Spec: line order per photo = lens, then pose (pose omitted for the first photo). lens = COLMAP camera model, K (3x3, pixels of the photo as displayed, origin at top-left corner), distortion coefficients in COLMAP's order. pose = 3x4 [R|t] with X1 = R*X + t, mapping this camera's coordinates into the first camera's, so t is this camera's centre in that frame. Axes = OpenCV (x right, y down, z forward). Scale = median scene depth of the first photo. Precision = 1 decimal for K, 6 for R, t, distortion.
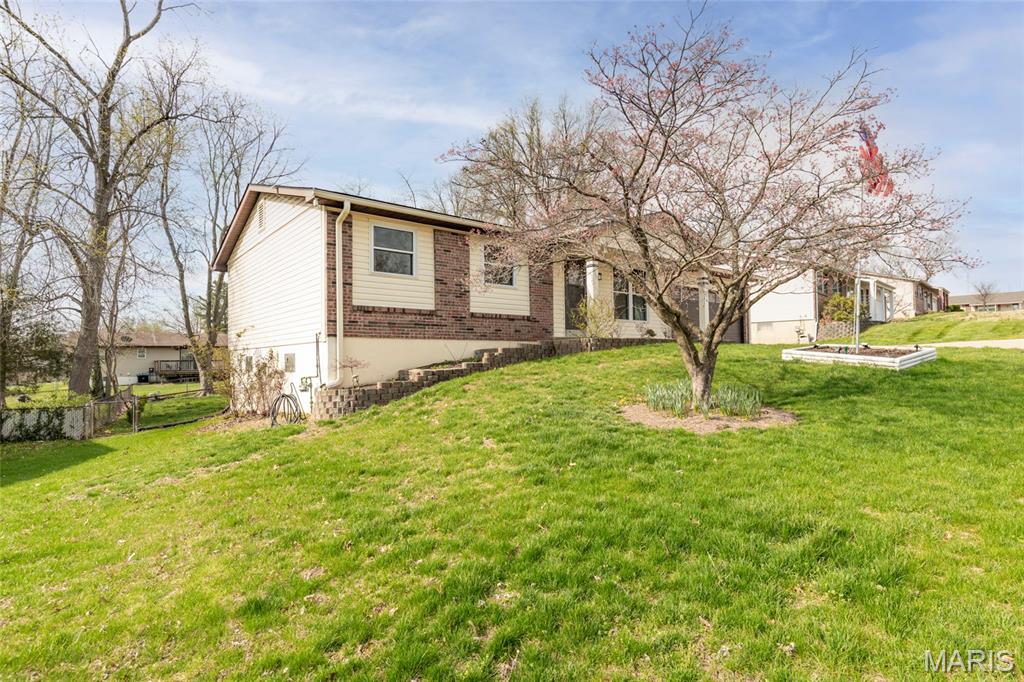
lens RADIAL K [[543.0, 0, 512.0], [0, 543.0, 341.0], [0, 0, 1]] dist [-0.002386, -0.001668]
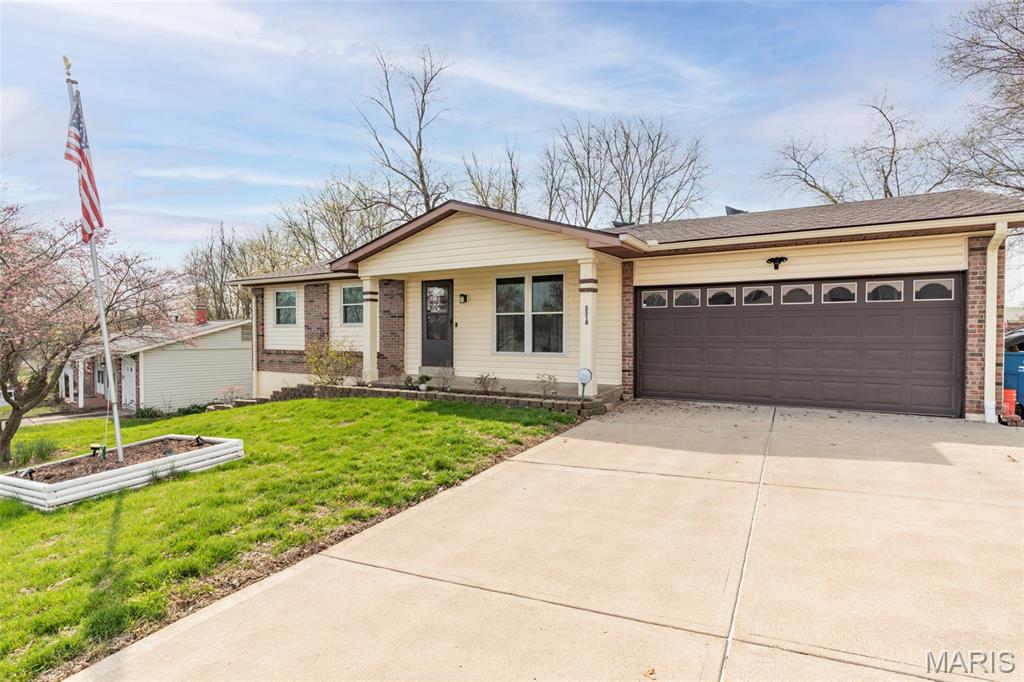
lens RADIAL K [[543.0, 0, 512.0], [0, 543.0, 341.0], [0, 0, 1]] dist [-0.002386, -0.001668]
pose [[0.321332, 0.025159, -0.946632, 1.169097], [0.032755, 0.998754, 0.037662, -0.107317], [0.946400, -0.043109, 0.320107, 1.022295]]
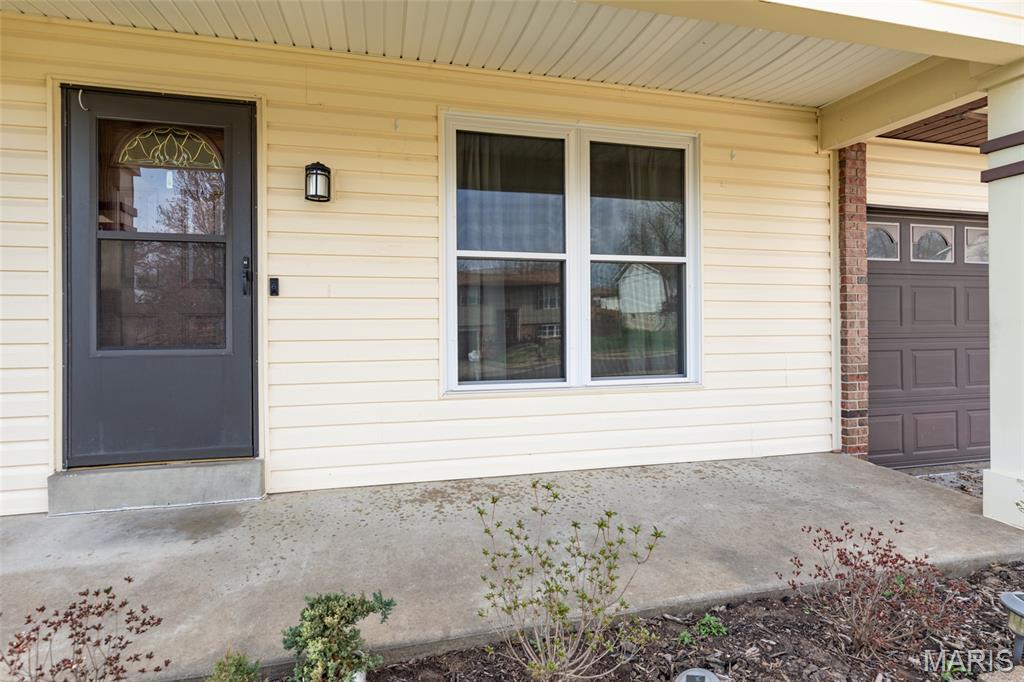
lens RADIAL K [[543.0, 0, 512.0], [0, 543.0, 341.0], [0, 0, 1]] dist [-0.002386, -0.001668]
pose [[0.905394, -0.000715, -0.424573, 0.386454], [0.018802, 0.999085, 0.038412, -0.085350], [0.424157, -0.042761, 0.904579, 1.066597]]
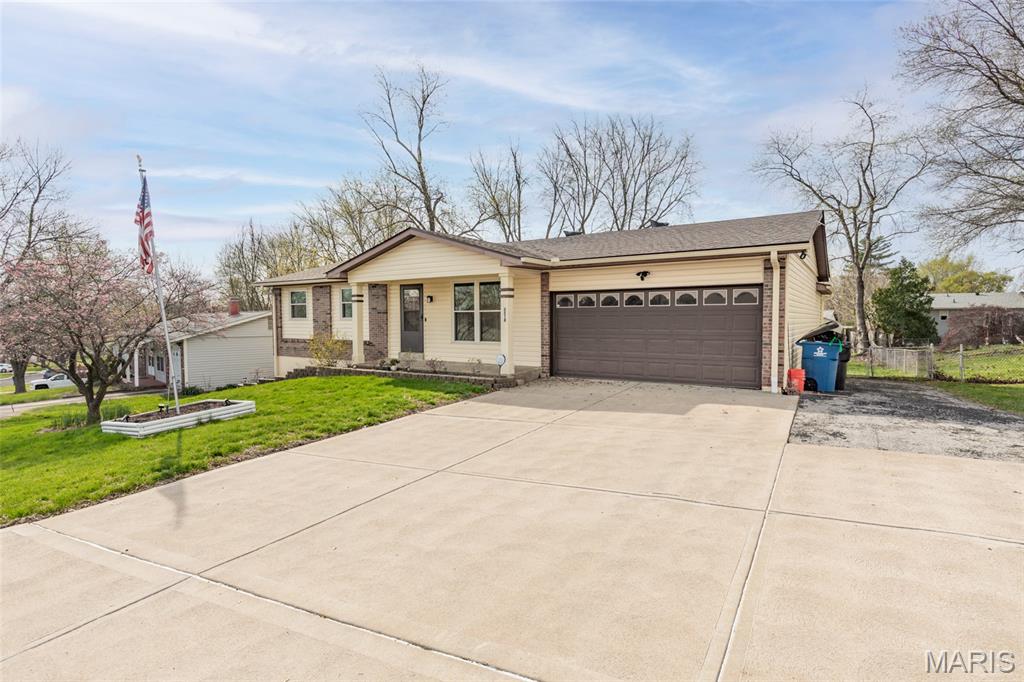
lens RADIAL K [[543.0, 0, 512.0], [0, 543.0, 341.0], [0, 0, 1]] dist [-0.002386, -0.001668]
pose [[0.270803, 0.052109, -0.961223, 1.473273], [0.038429, 0.997153, 0.064883, -0.127751], [0.961868, -0.054509, 0.268029, 1.098565]]
